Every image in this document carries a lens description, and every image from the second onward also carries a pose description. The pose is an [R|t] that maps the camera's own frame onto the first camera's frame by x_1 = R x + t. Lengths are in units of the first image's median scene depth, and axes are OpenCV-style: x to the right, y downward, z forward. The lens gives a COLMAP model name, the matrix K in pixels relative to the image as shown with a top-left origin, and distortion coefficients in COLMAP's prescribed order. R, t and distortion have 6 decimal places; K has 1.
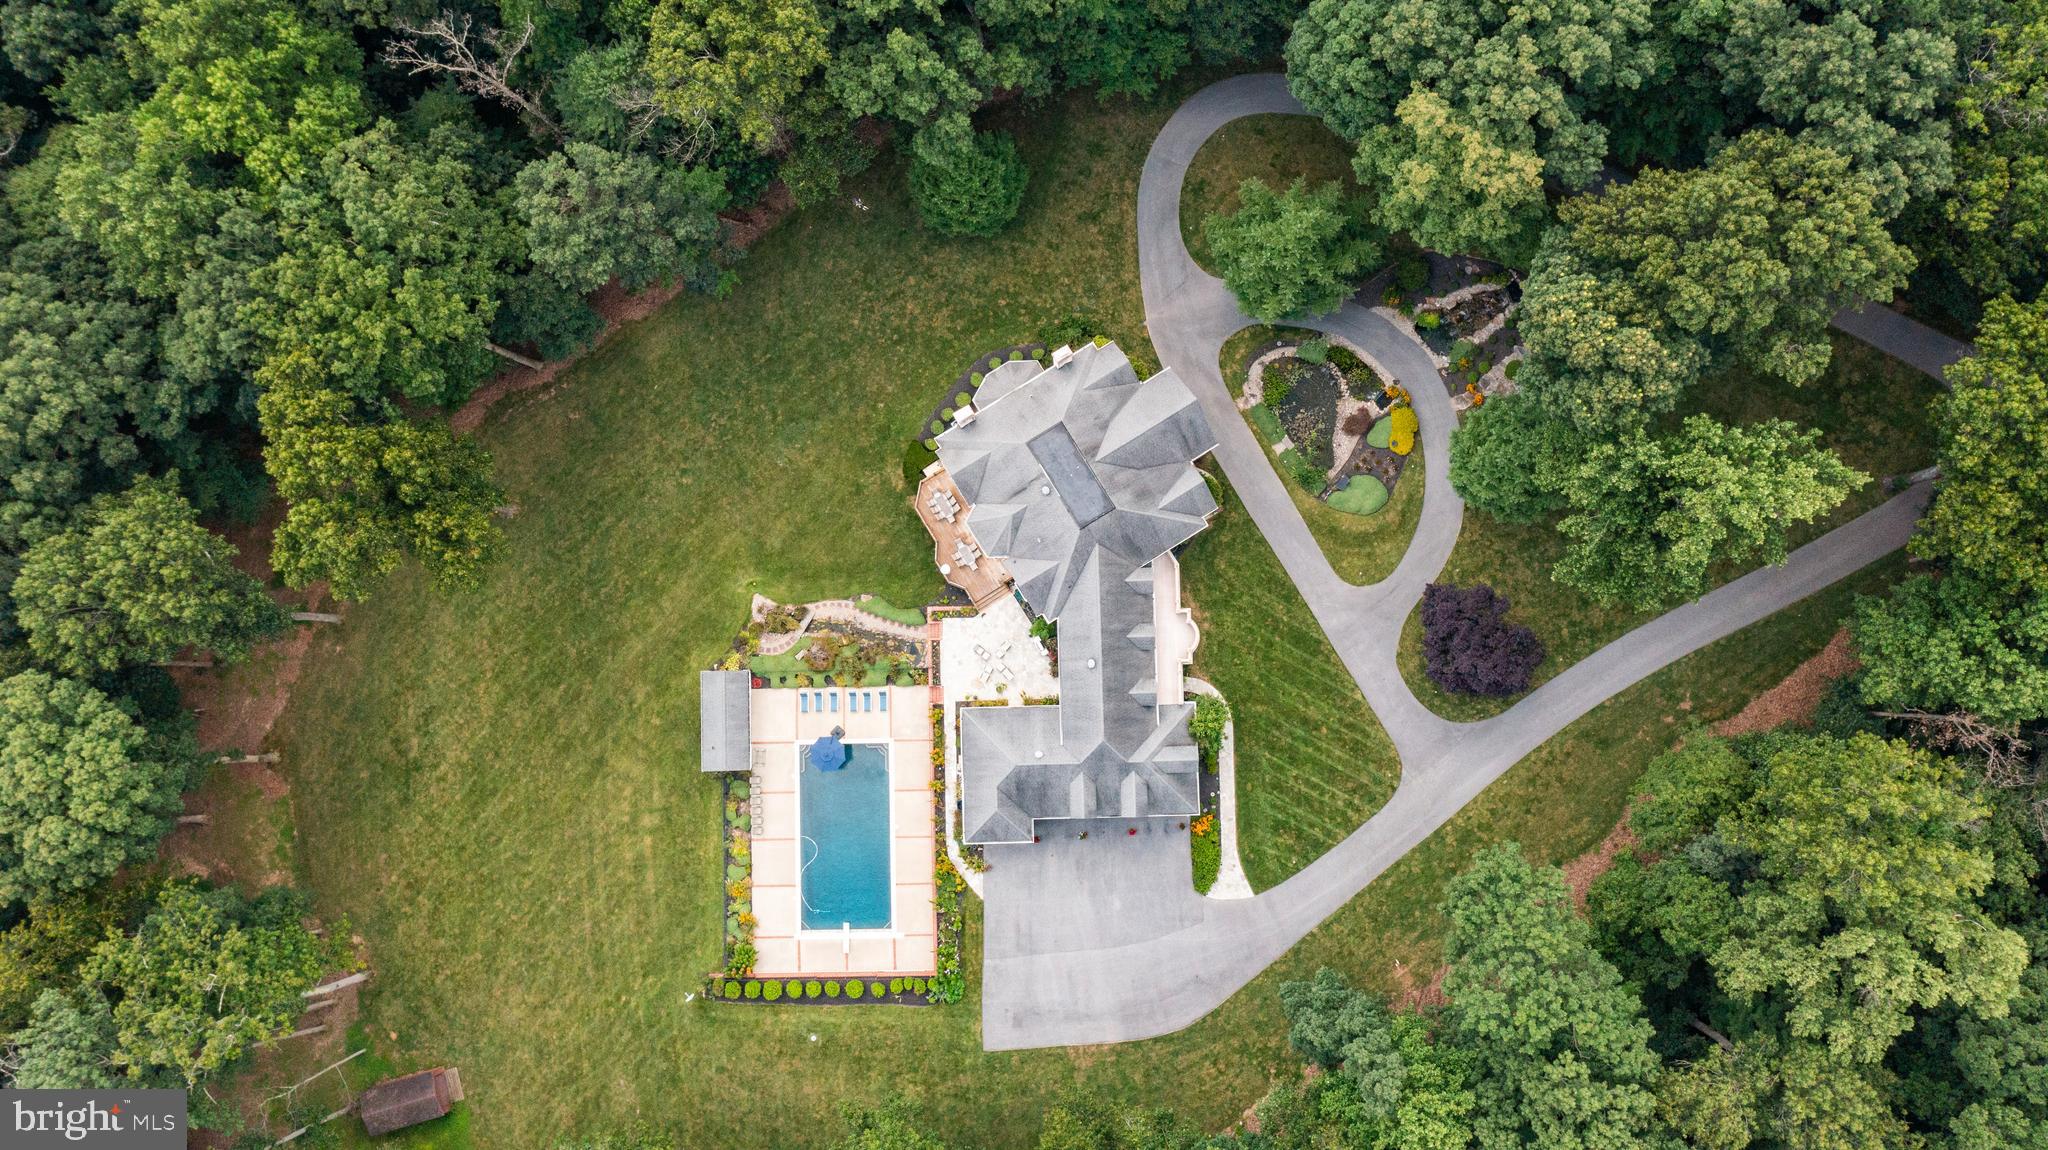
lens RADIAL K [[1629.9, 0, 1029.9], [0, 1629.9, 581.2], [0, 0, 1]] dist [-0.006829, 0.016737]
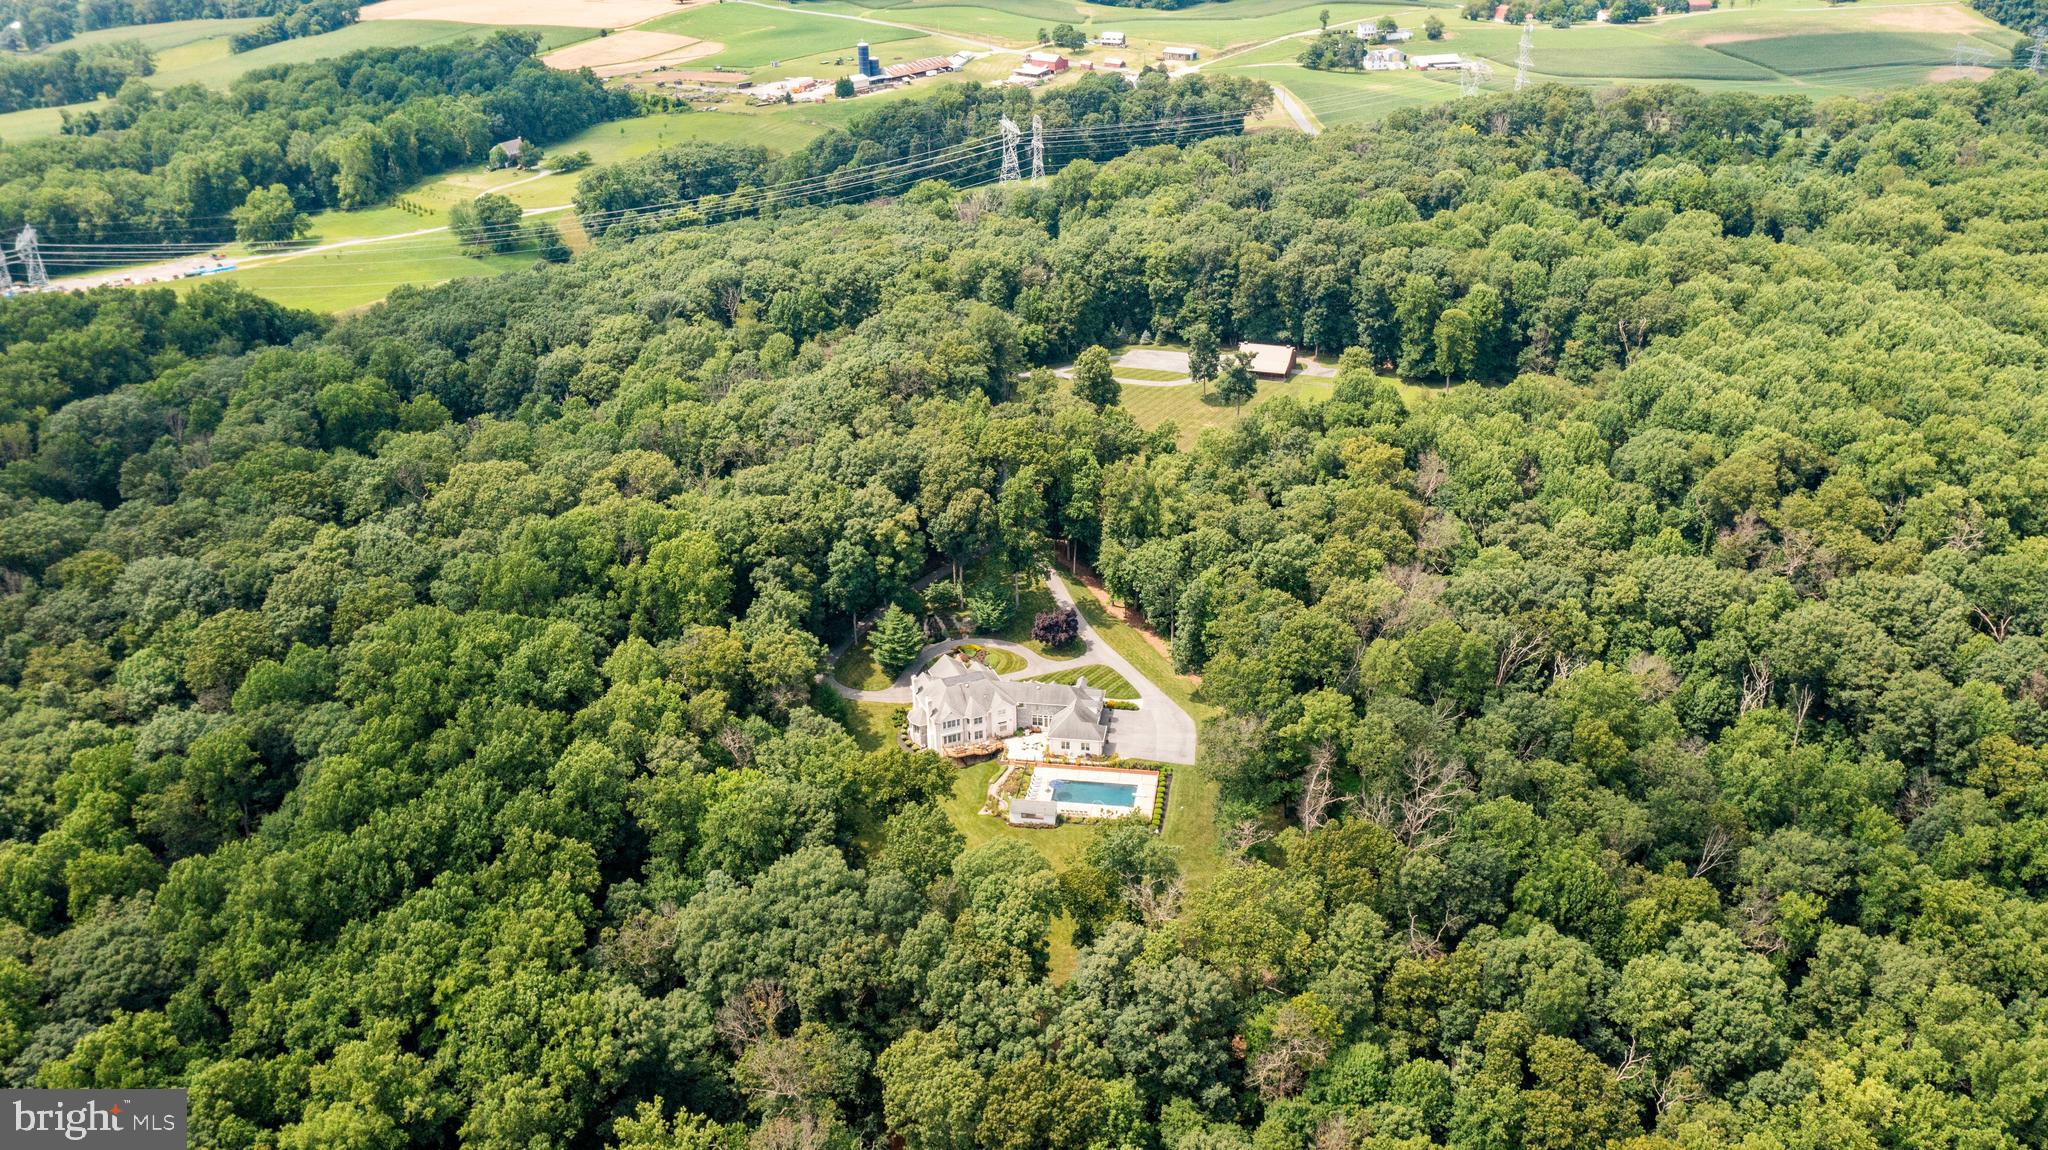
lens RADIAL K [[1629.9, 0, 1030.0], [0, 1629.9, 582.7], [0, 0, 1]] dist [-0.006829, 0.016737]
pose [[0.185706, -0.418144, 0.889195, -2.015904], [0.981016, 0.130349, -0.143587, 0.357468], [-0.055865, 0.898980, 0.434413, -0.221115]]
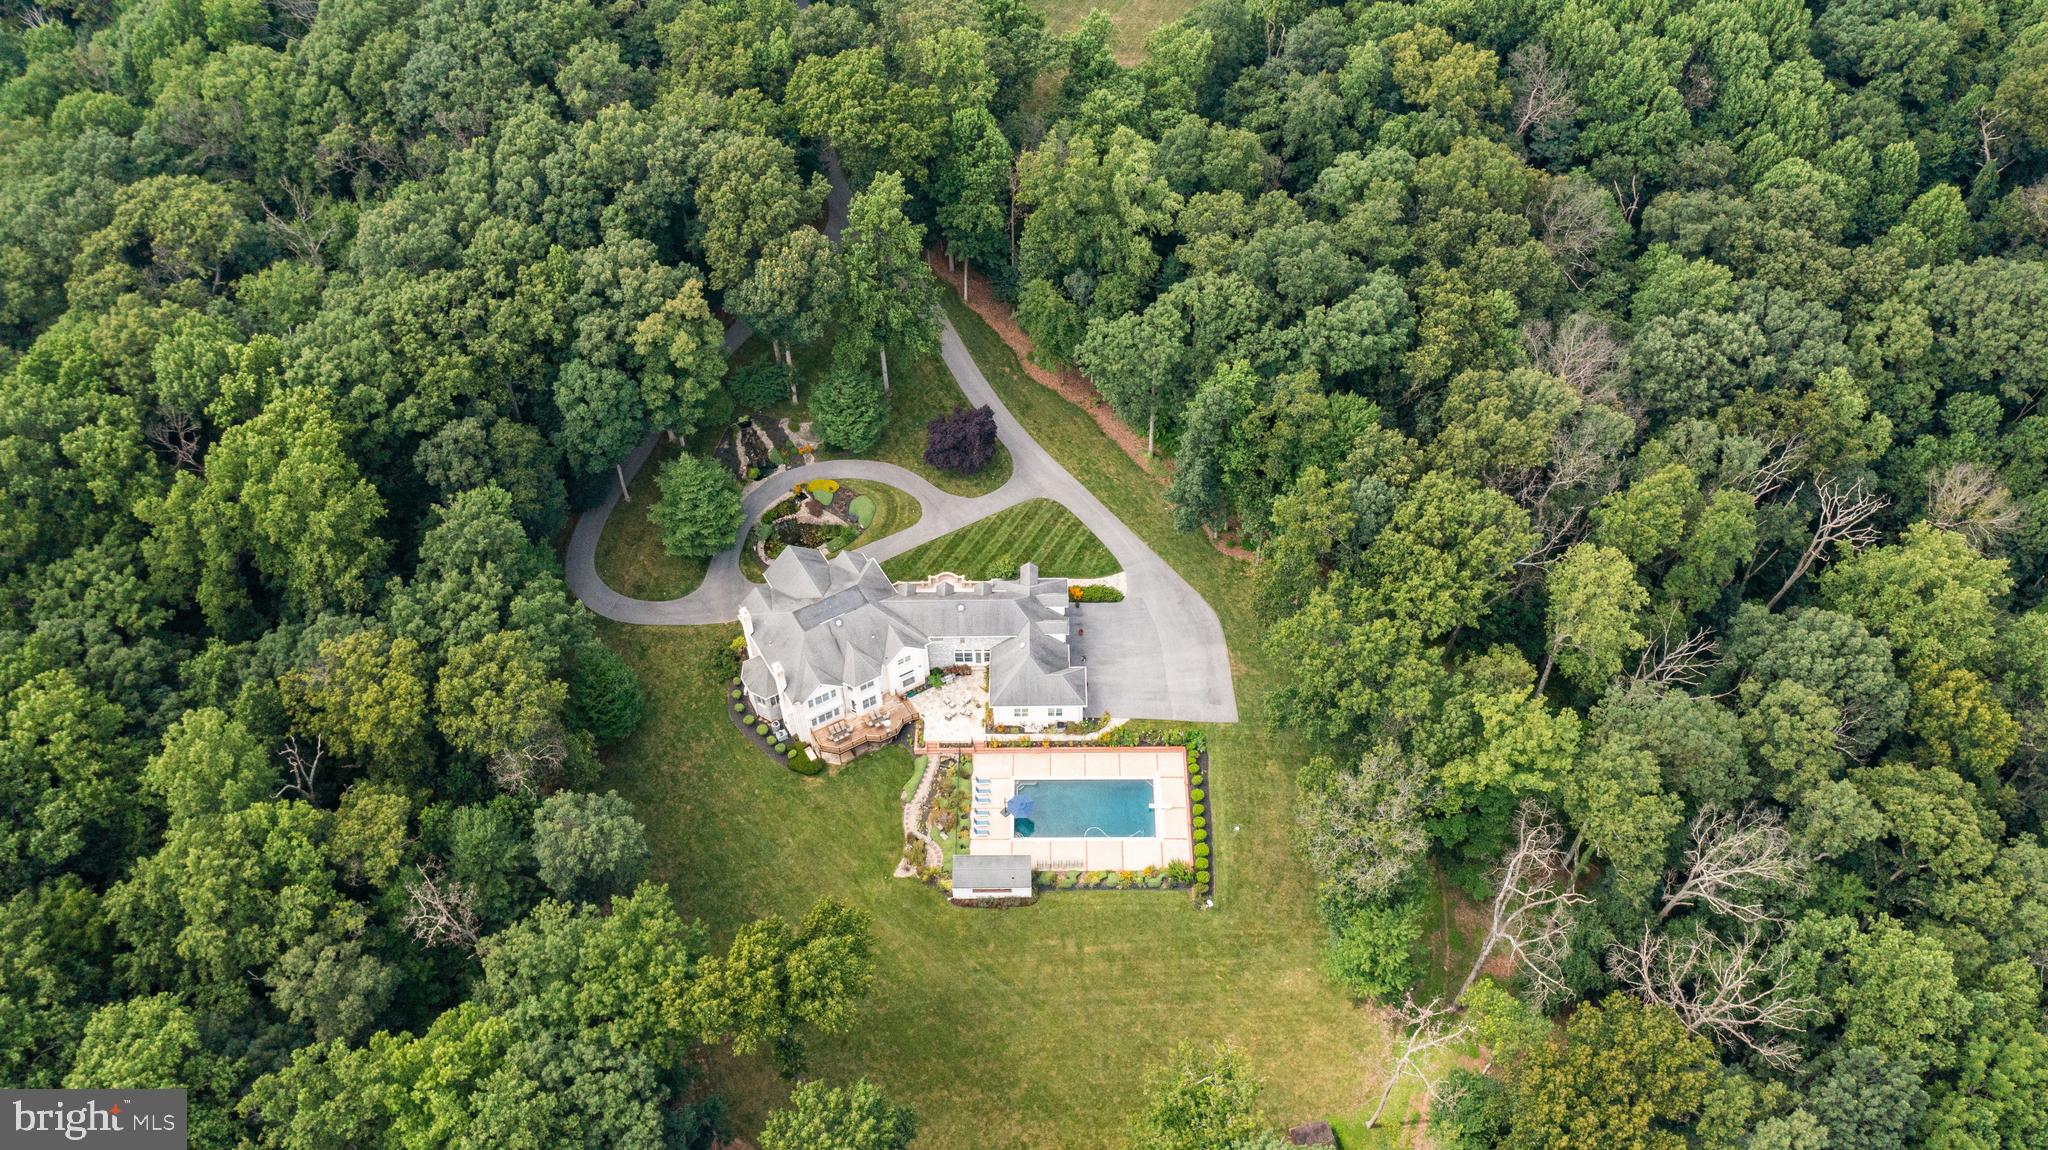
lens RADIAL K [[1629.9, 0, 1021.2], [0, 1629.9, 571.5], [0, 0, 1]] dist [-0.006829, 0.016737]
pose [[0.029968, -0.731643, 0.681029, -0.882141], [0.997856, 0.061554, 0.022220, 0.065890], [-0.058177, 0.678903, 0.731920, -0.087567]]
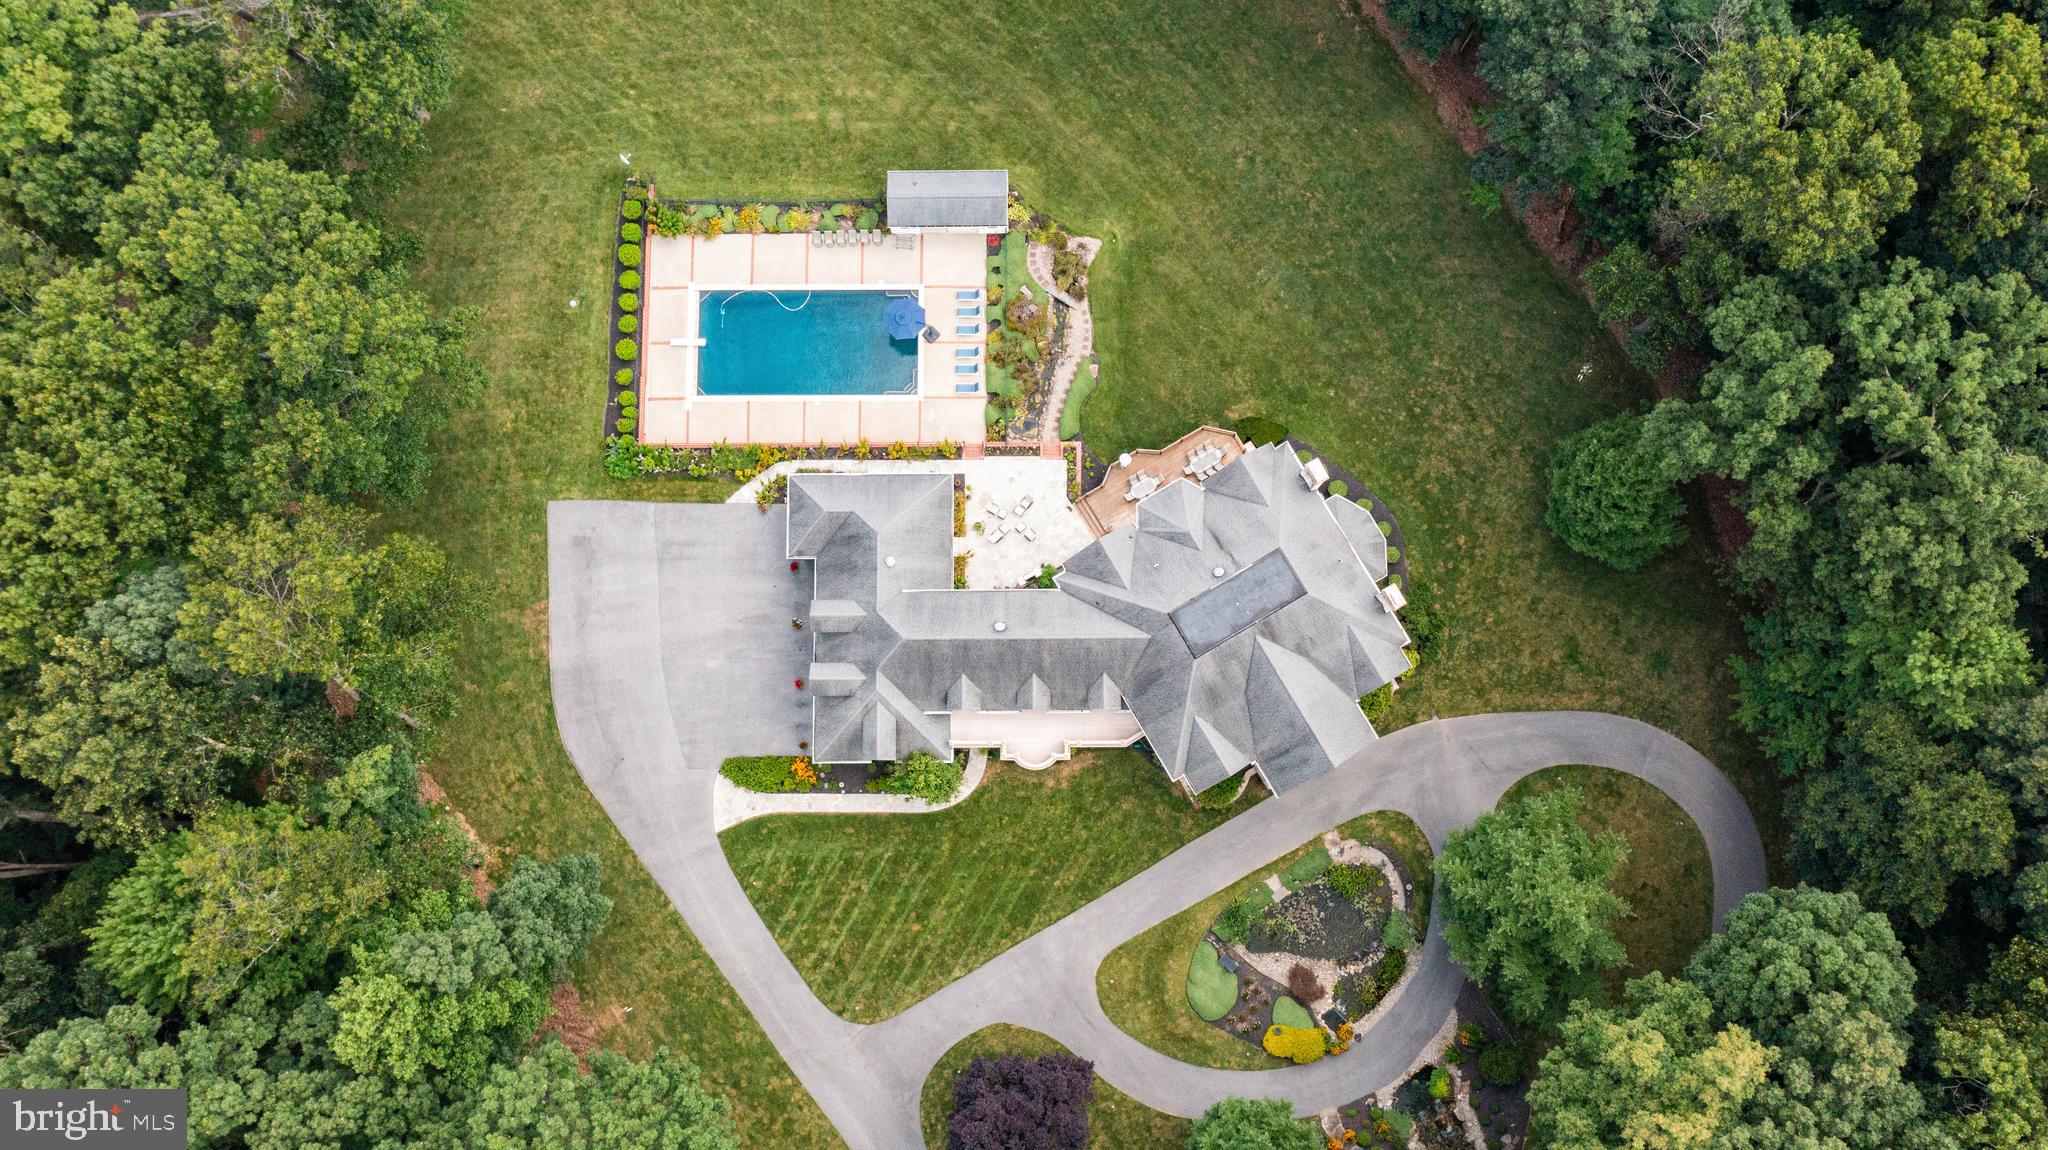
lens RADIAL K [[1629.9, 0, 1022.5], [0, 1629.9, 581.8], [0, 0, 1]] dist [-0.006829, 0.016737]
pose [[-0.021388, 0.995396, -0.093430, 0.085603], [-0.995422, -0.012494, 0.094755, -0.034112], [0.093152, 0.095029, 0.991107, 0.197410]]
